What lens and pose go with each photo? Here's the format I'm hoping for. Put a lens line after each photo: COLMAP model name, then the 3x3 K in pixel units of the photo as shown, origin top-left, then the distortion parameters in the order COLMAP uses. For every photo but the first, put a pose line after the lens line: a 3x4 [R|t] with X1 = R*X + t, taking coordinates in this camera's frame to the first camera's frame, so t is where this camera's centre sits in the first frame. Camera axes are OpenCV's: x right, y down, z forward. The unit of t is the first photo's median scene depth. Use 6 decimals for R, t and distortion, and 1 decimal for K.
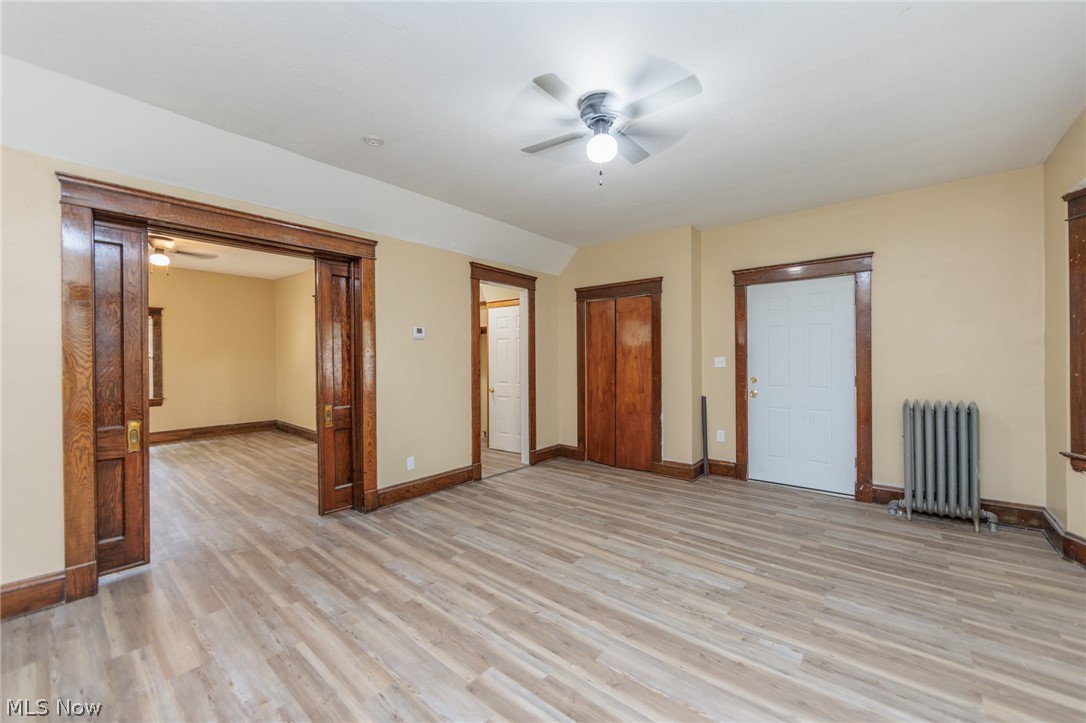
lens RADIAL K [[423.8, 0, 542.5], [0, 423.8, 359.8], [0, 0, 1]] dist [-0.003106, -0.000382]
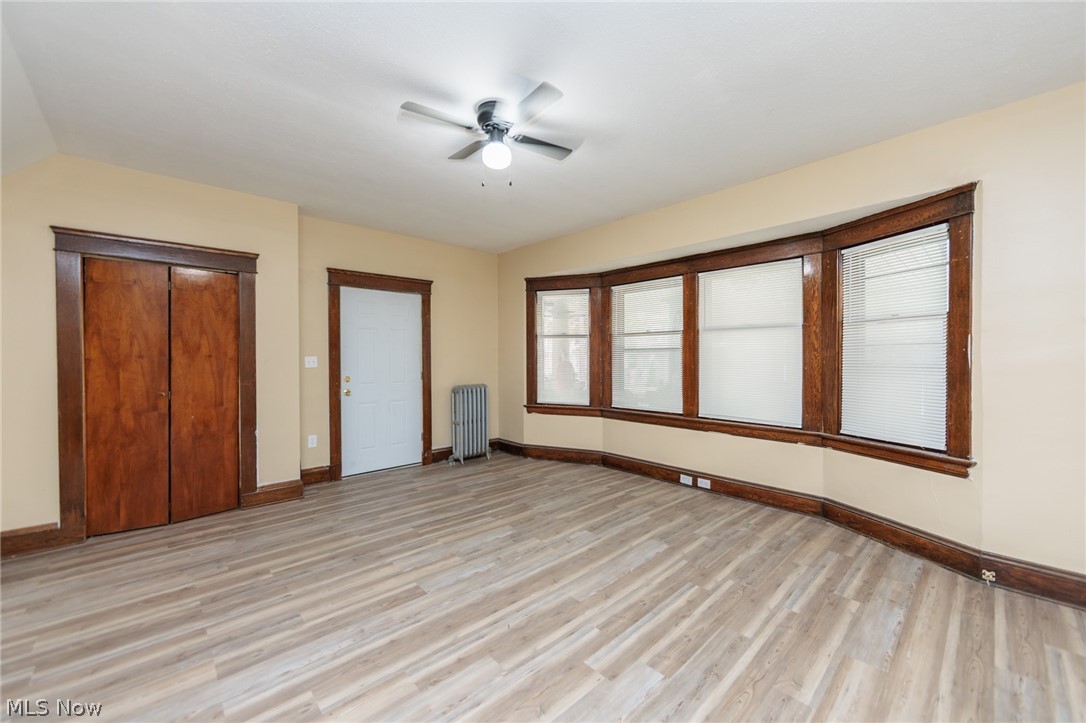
lens RADIAL K [[423.8, 0, 548.1], [0, 423.8, 360.6], [0, 0, 1]] dist [-0.003106, -0.000382]
pose [[0.115239, -0.001554, 0.993337, -0.643952], [0.003135, 0.999994, 0.001200, 0.004296], [-0.993333, 0.002975, 0.115243, 0.552148]]
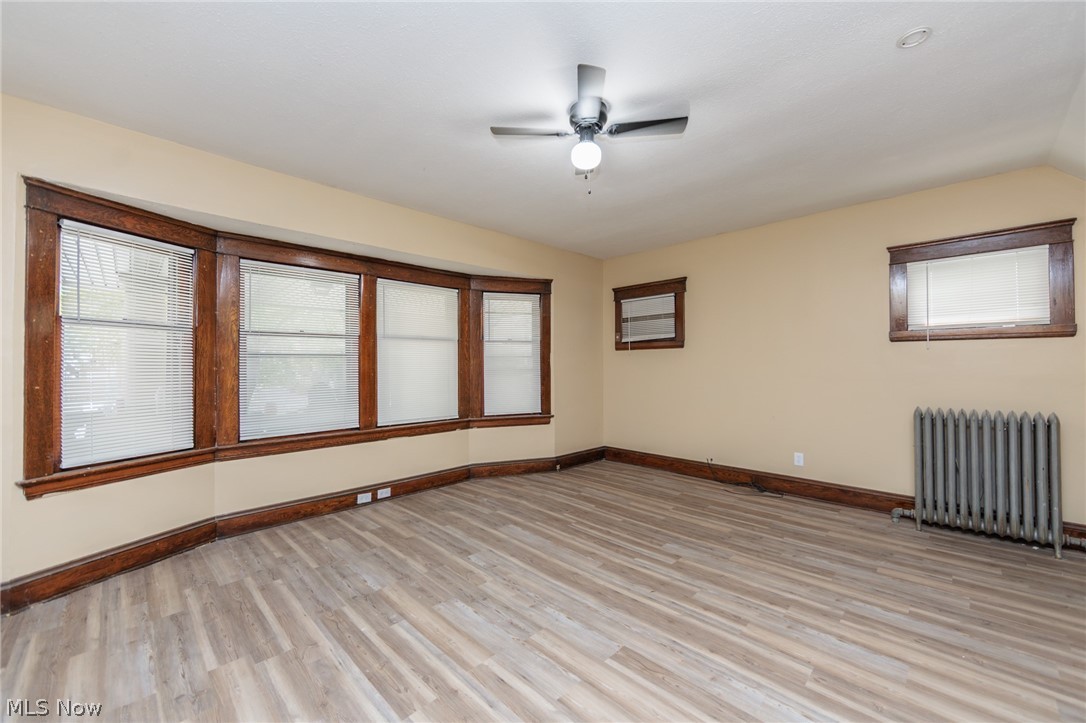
lens RADIAL K [[423.8, 0, 542.0], [0, 423.8, 359.6], [0, 0, 1]] dist [-0.003106, -0.000382]
pose [[-0.996288, 0.010830, 0.085393, 0.119546], [0.010302, 0.999925, -0.006620, -0.005117], [-0.085459, -0.005716, -0.996325, 1.468412]]
